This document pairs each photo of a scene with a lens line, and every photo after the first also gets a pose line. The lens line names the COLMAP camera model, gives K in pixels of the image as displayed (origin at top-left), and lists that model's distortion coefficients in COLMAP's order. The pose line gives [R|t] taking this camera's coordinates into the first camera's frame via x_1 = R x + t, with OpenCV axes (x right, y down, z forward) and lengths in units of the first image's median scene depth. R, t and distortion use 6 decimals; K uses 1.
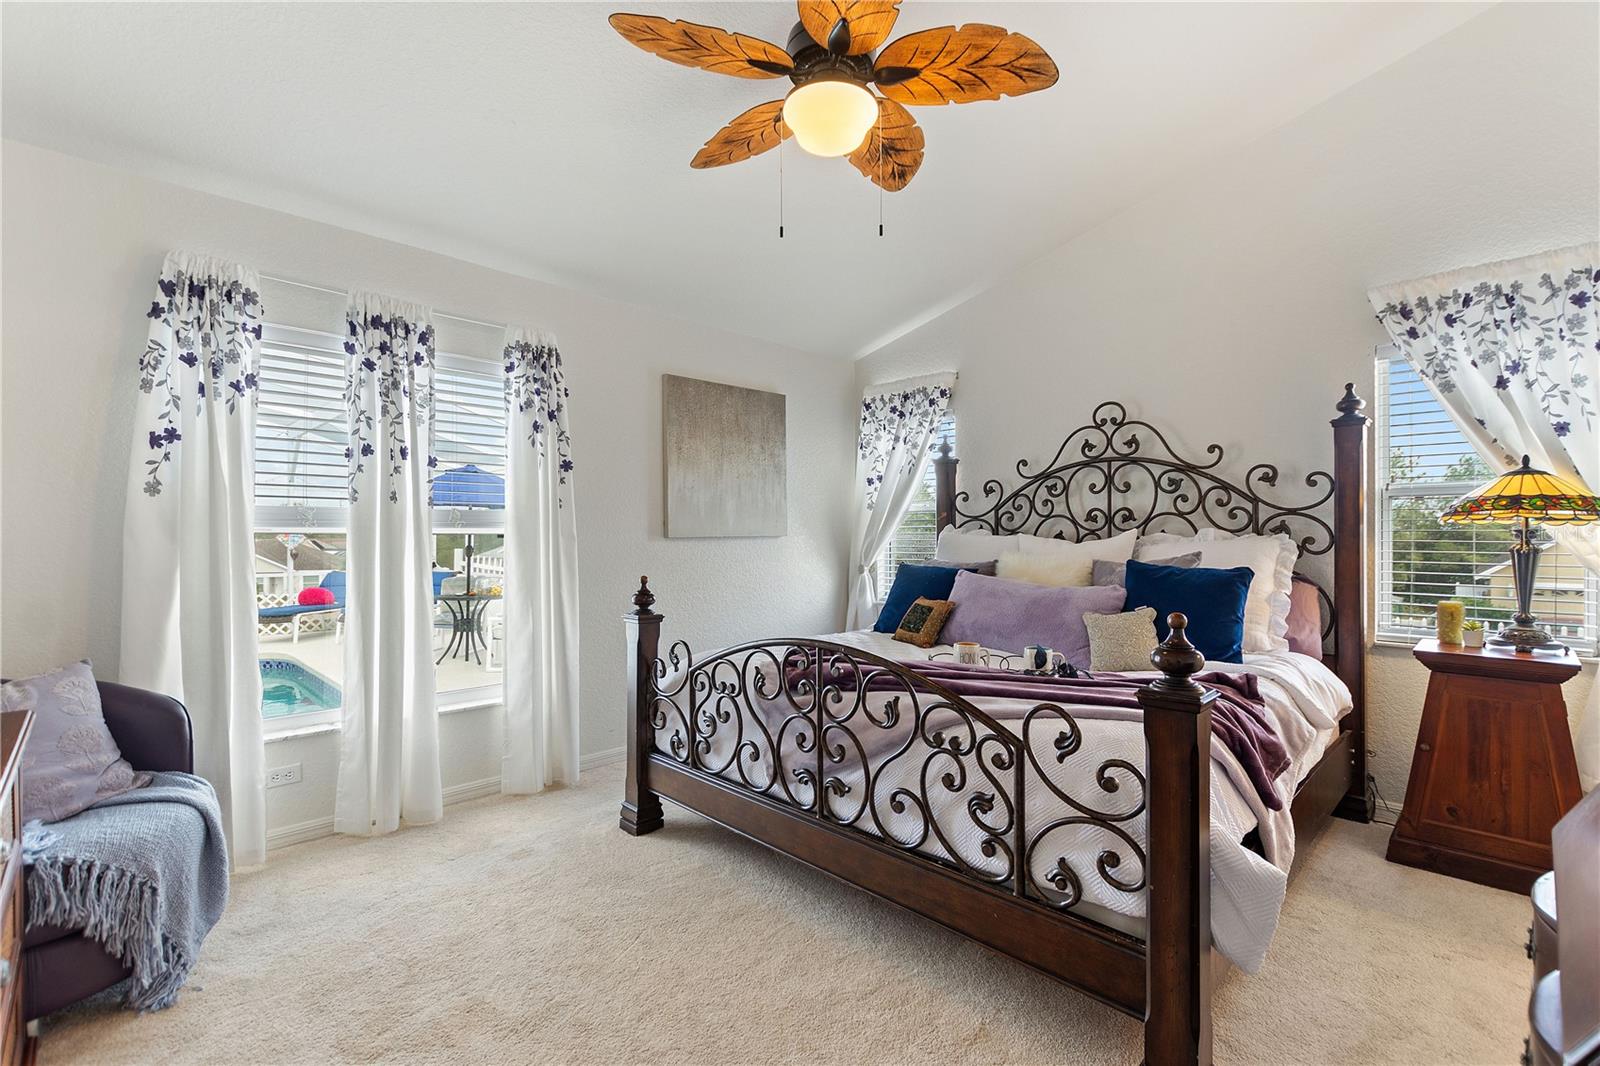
lens RADIAL K [[701.4, 0, 798.2], [0, 701.4, 534.0], [0, 0, 1]] dist [0.008080, -0.003688]
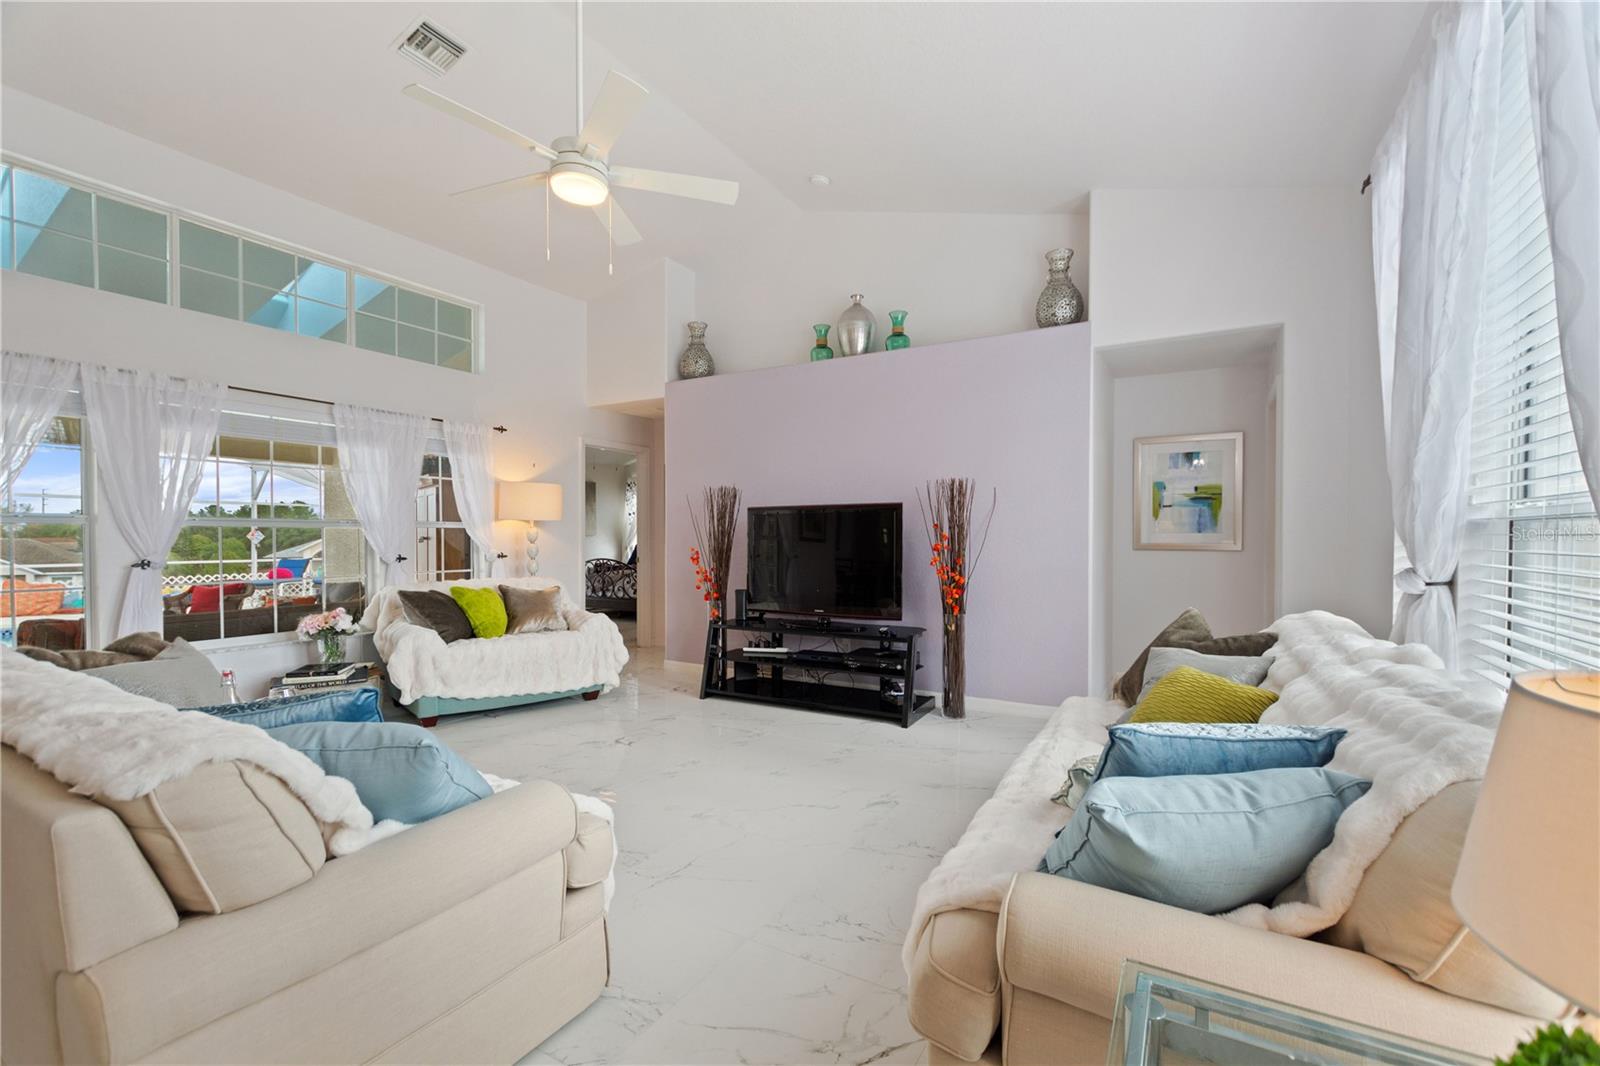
lens RADIAL K [[701.4, 0, 809.7], [0, 701.4, 532.6], [0, 0, 1]] dist [0.008080, -0.003688]
pose [[0.961754, 0.003438, 0.273894, 0.057935], [-0.004803, 0.999979, 0.004313, -0.038247], [-0.273874, -0.005464, 0.961750, -3.096995]]
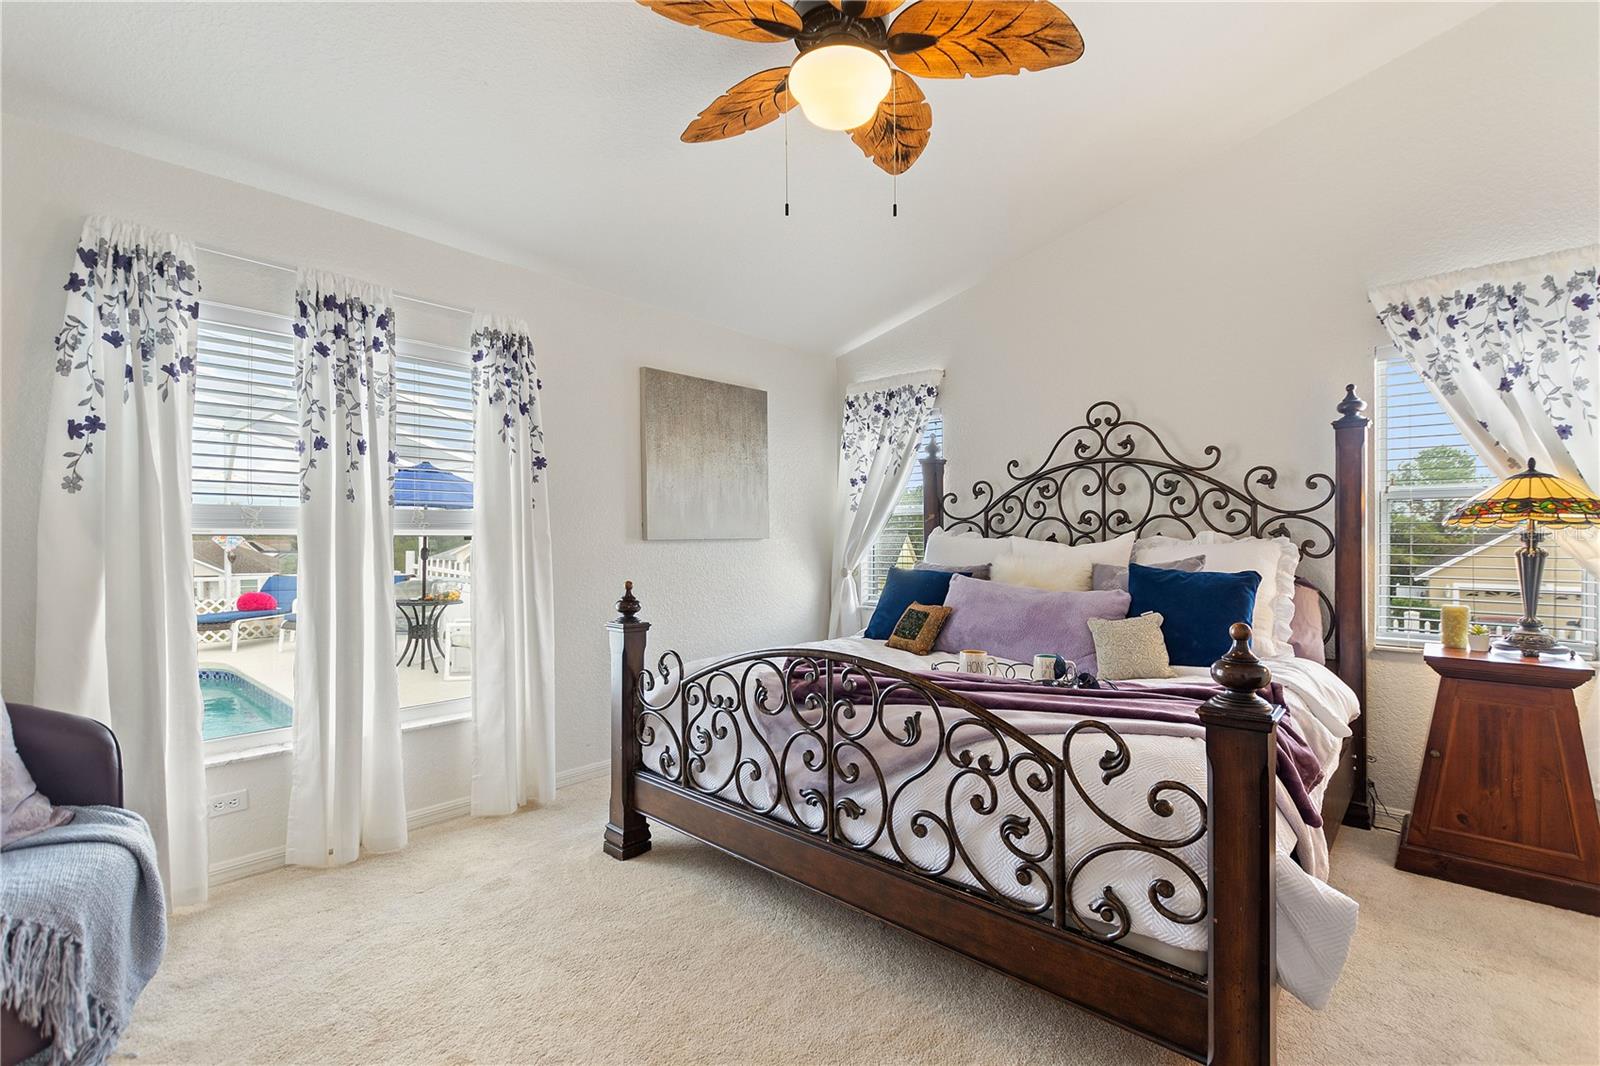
lens RADIAL K [[701.4, 0, 793.6], [0, 701.4, 542.7], [0, 0, 1]] dist [0.008080, -0.003688]
pose [[0.998530, 0.000835, 0.054205, -0.056012], [-0.001358, 0.999953, 0.009606, -0.000698], [-0.054194, -0.009666, 0.998484, 0.062771]]
